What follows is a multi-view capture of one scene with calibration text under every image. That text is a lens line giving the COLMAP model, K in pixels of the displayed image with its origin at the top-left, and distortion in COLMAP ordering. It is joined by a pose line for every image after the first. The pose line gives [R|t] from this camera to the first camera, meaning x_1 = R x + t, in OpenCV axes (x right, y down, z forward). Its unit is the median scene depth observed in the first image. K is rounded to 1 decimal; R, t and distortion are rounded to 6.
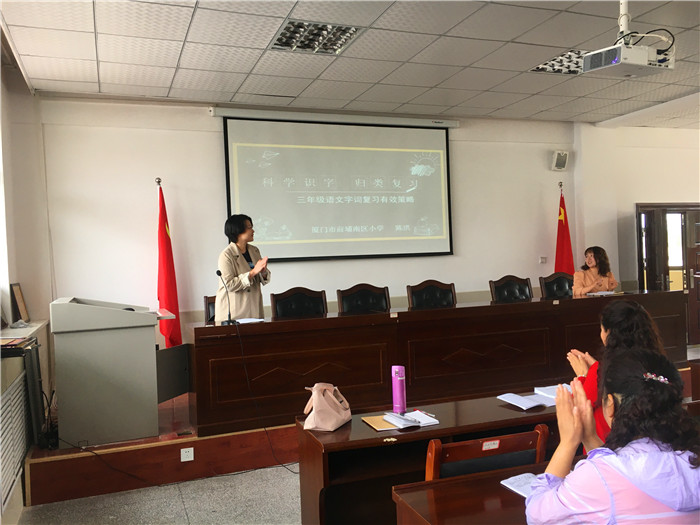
lens RADIAL K [[623.6, 0, 356.6], [0, 623.6, 267.6], [0, 0, 1]] dist [0.032698, 0.018614]
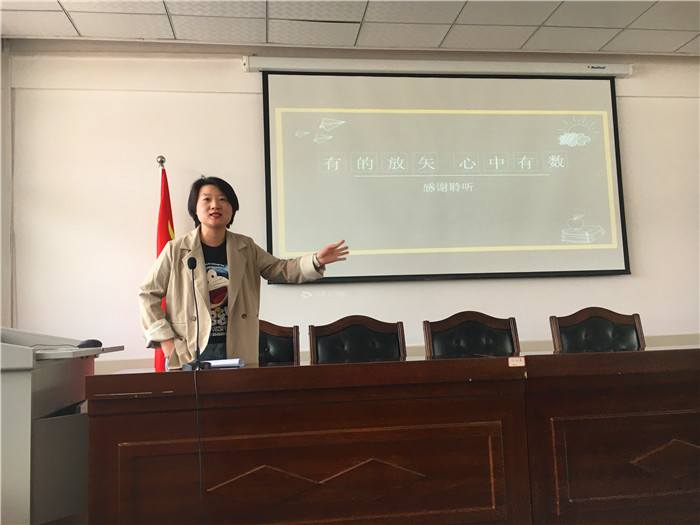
lens RADIAL K [[623.6, 0, 343.4], [0, 623.6, 263.9], [0, 0, 1]] dist [0.032698, 0.018614]
pose [[0.968598, -0.019794, -0.247844, 0.038776], [-0.006093, 0.994637, -0.103249, 0.039554], [0.248558, 0.101517, 0.963283, 0.378455]]
